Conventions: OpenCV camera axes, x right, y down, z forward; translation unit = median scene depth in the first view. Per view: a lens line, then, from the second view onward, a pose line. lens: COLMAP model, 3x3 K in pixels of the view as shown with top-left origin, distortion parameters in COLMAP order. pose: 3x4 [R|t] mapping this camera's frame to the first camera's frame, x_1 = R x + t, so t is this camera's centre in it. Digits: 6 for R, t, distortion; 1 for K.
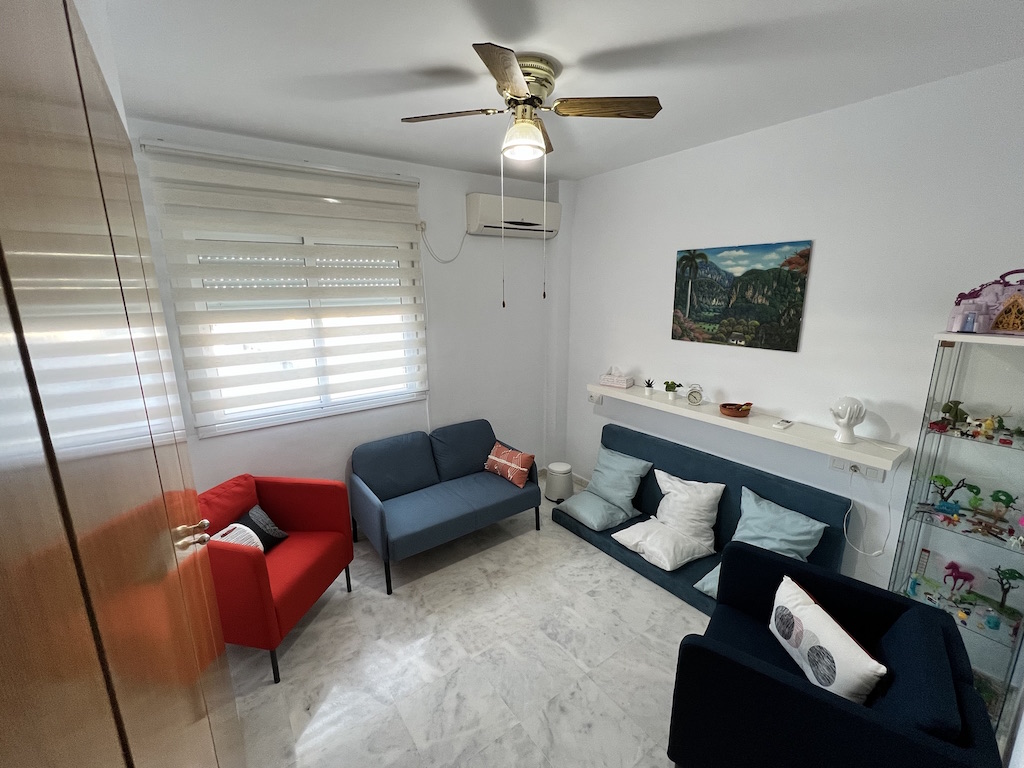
lens RADIAL K [[431.3, 0, 514.5], [0, 431.3, 385.3], [0, 0, 1]] dist [0.000409, 0.000207]
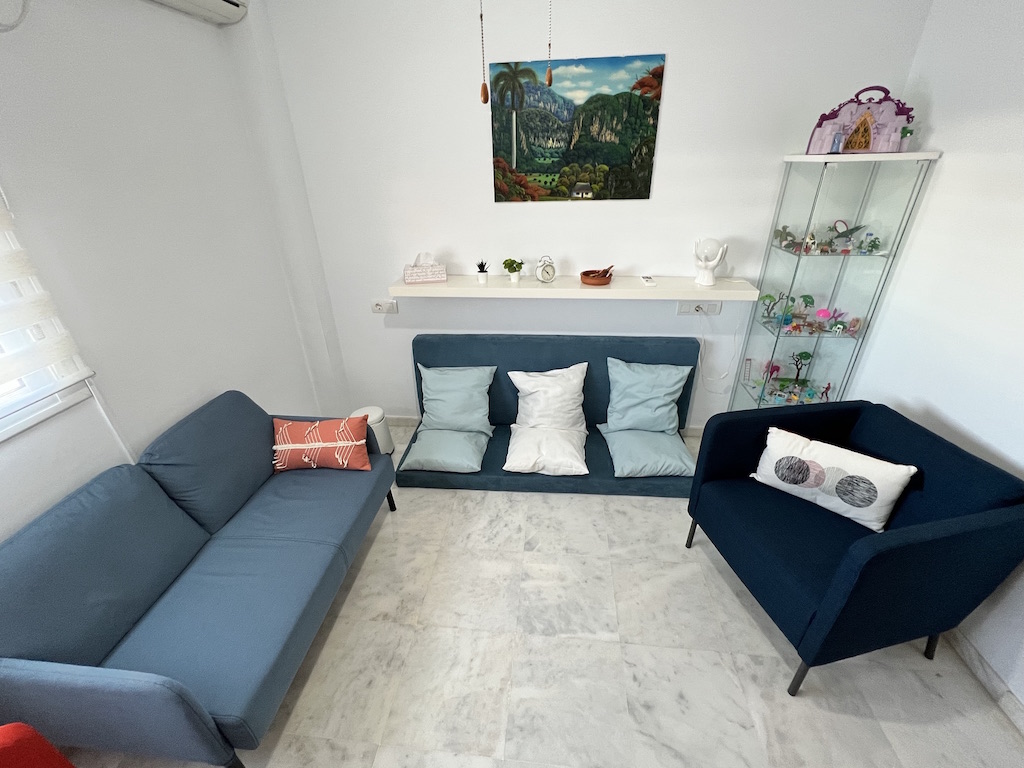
lens RADIAL K [[431.3, 0, 508.8], [0, 431.3, 382.2], [0, 0, 1]] dist [0.000409, 0.000207]
pose [[0.673203, -0.348544, 0.652162, -0.251595], [0.186158, 0.933425, 0.306698, -0.045339], [-0.715641, -0.085065, 0.693269, 0.498709]]
